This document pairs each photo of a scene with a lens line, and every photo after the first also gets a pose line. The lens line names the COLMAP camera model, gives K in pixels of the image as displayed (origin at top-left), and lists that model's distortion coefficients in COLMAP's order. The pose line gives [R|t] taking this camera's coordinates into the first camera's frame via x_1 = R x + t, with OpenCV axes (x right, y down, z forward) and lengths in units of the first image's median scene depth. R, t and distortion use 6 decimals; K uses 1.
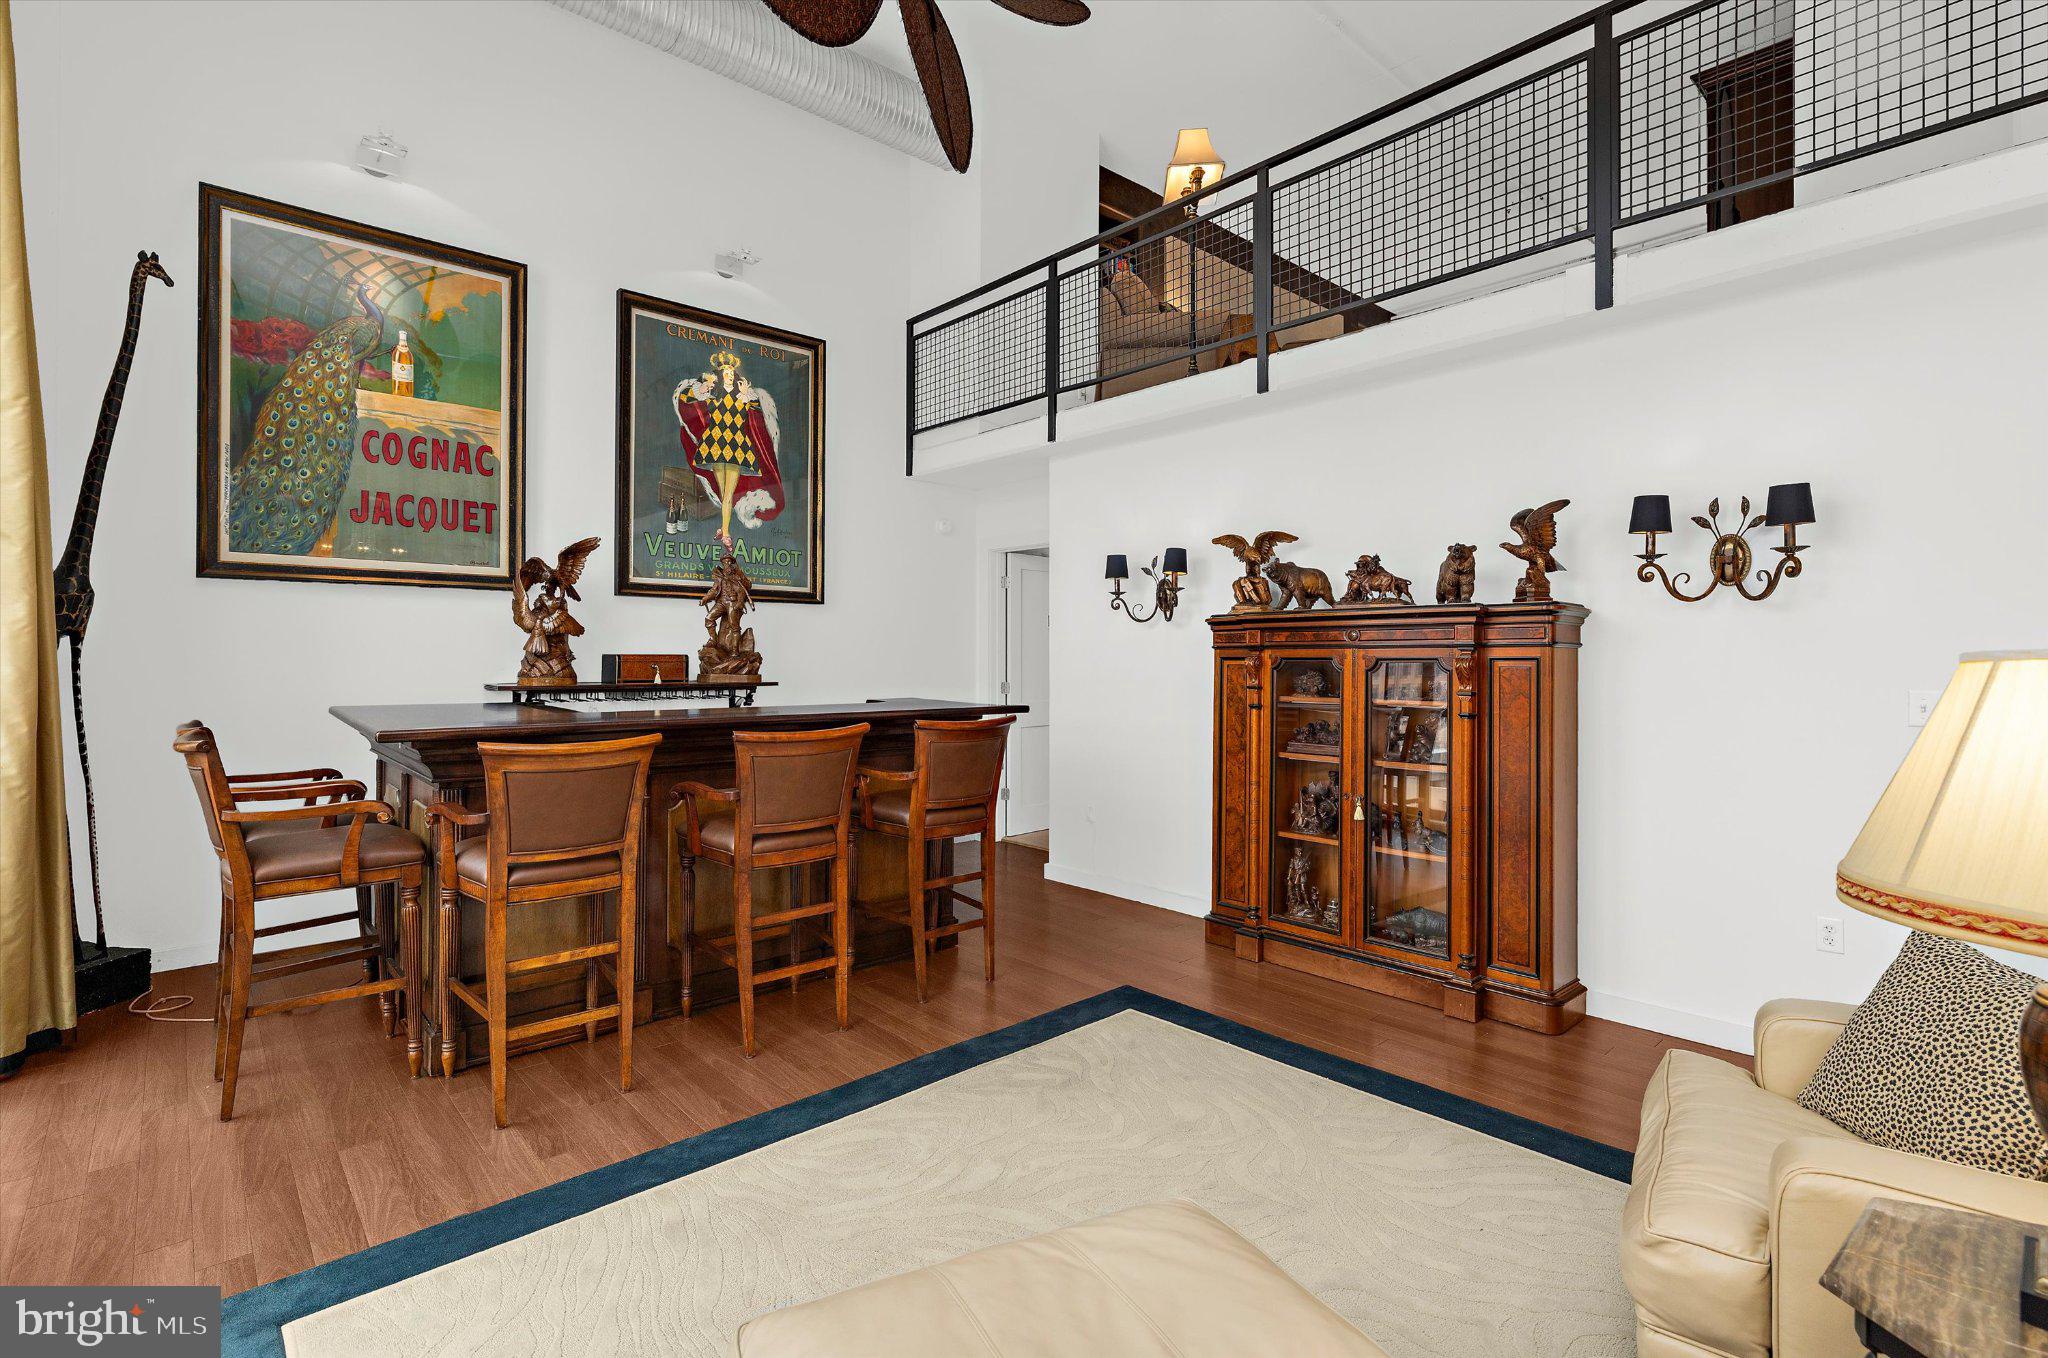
lens RADIAL K [[948.1, 0, 1032.3], [0, 948.1, 651.9], [0, 0, 1]] dist [-0.001165, 0.000855]
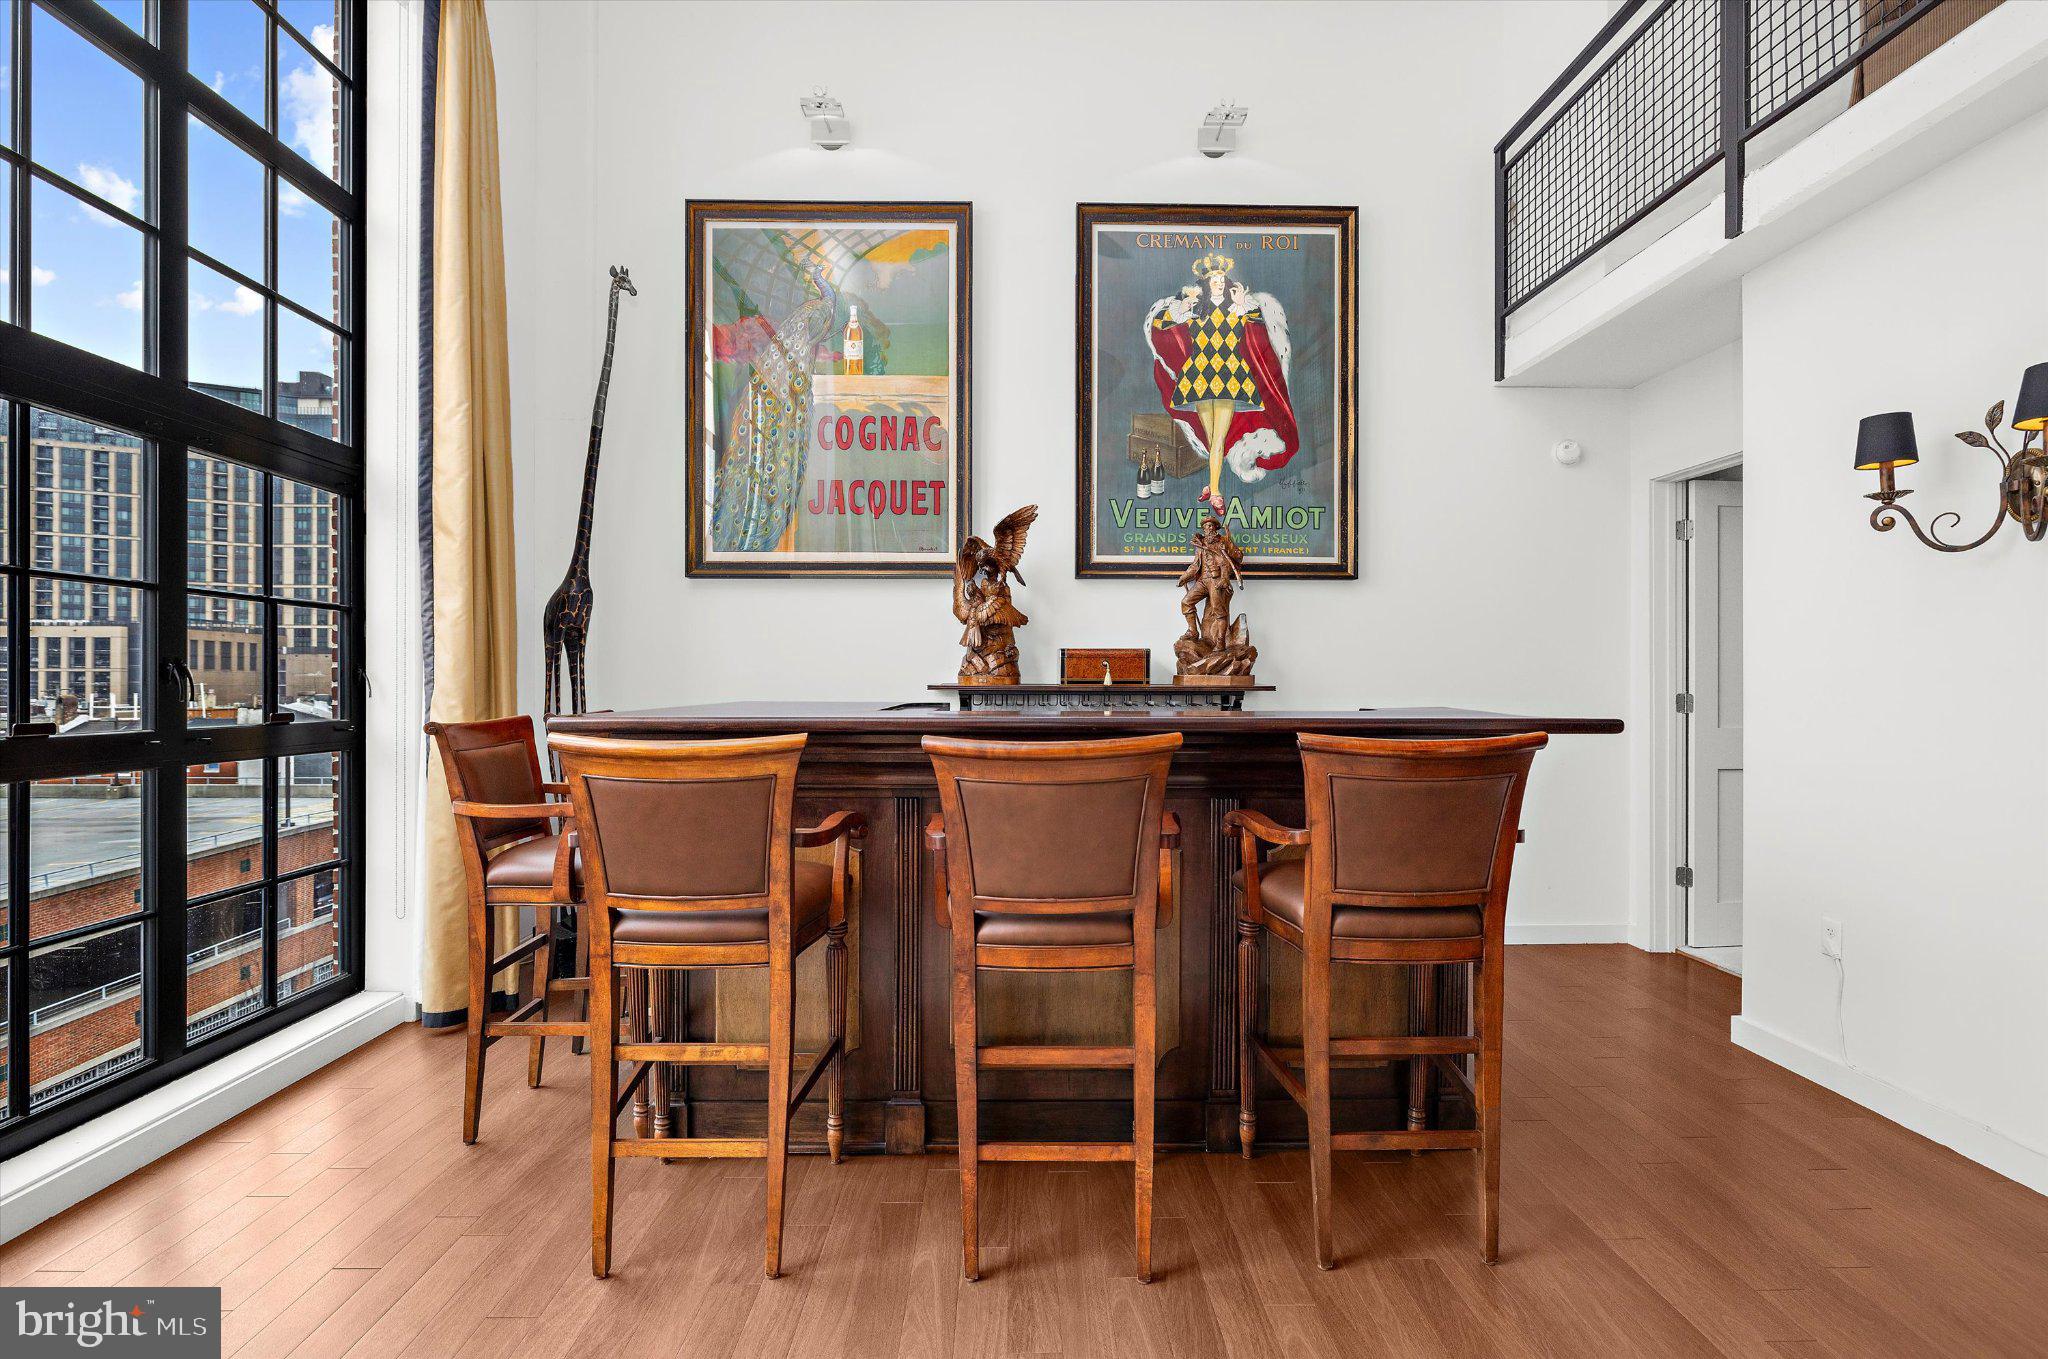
lens RADIAL K [[961.8, 0, 1032.6], [0, 961.8, 685.5], [0, 0, 1]] dist [-0.004163, -0.000227]
pose [[0.753518, -0.001293, -0.657426, 0.082913], [0.005173, 0.999979, 0.003962, 0.030149], [0.657407, -0.006386, 0.753508, 0.354291]]
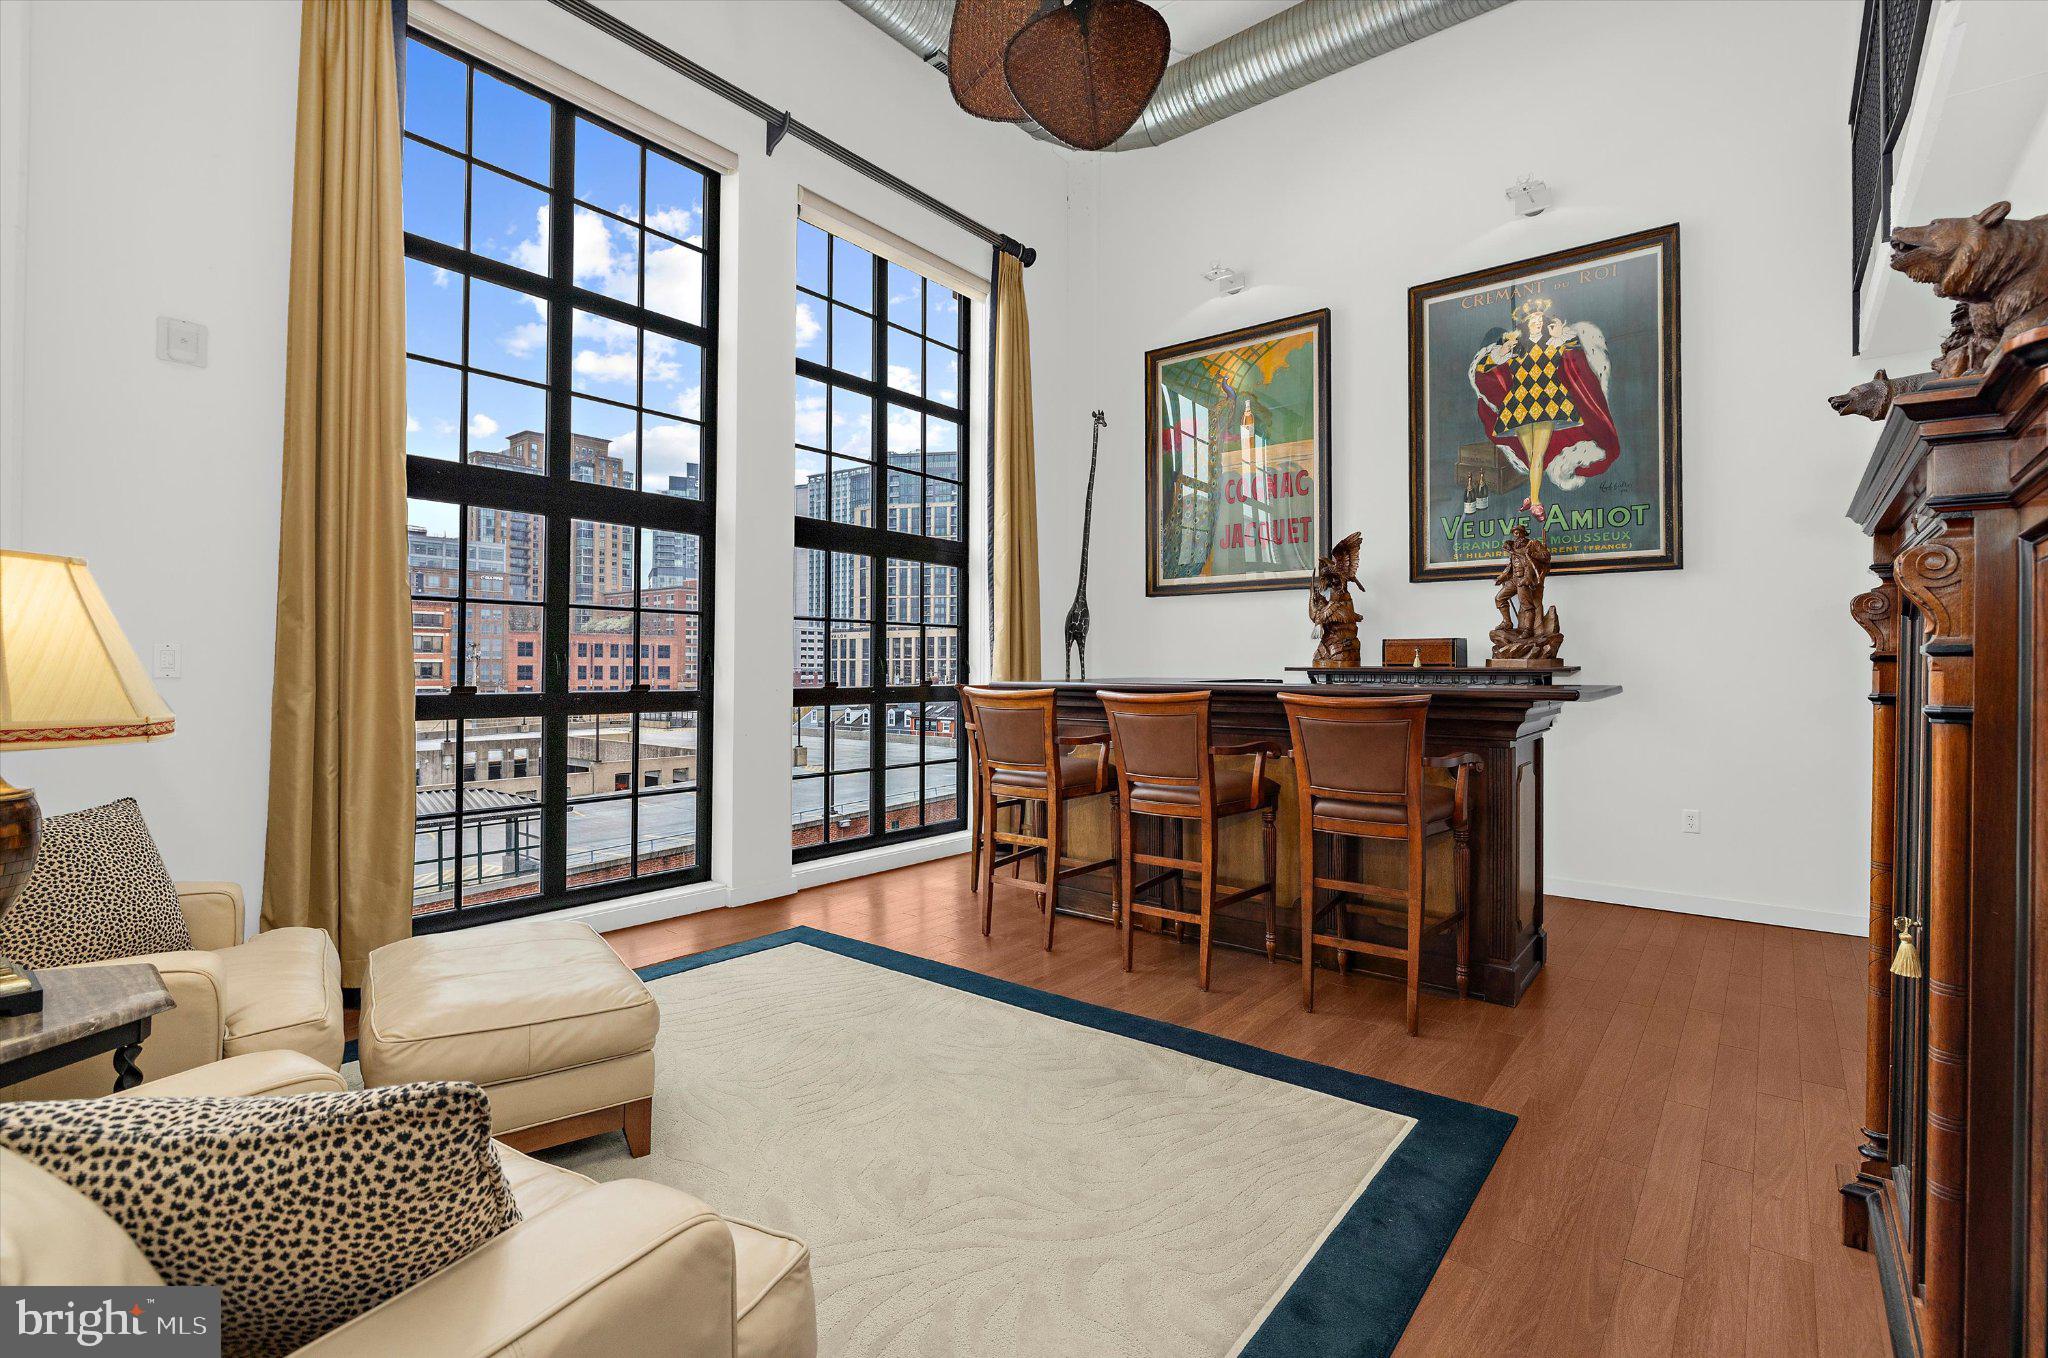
lens RADIAL K [[948.1, 0, 1032.3], [0, 948.1, 651.9], [0, 0, 1]] dist [-0.001165, 0.000855]
pose [[0.159462, -0.019598, -0.987009, 0.528366], [0.003454, 0.999808, -0.019294, 0.034916], [0.987198, -0.000332, 0.159499, 0.435459]]
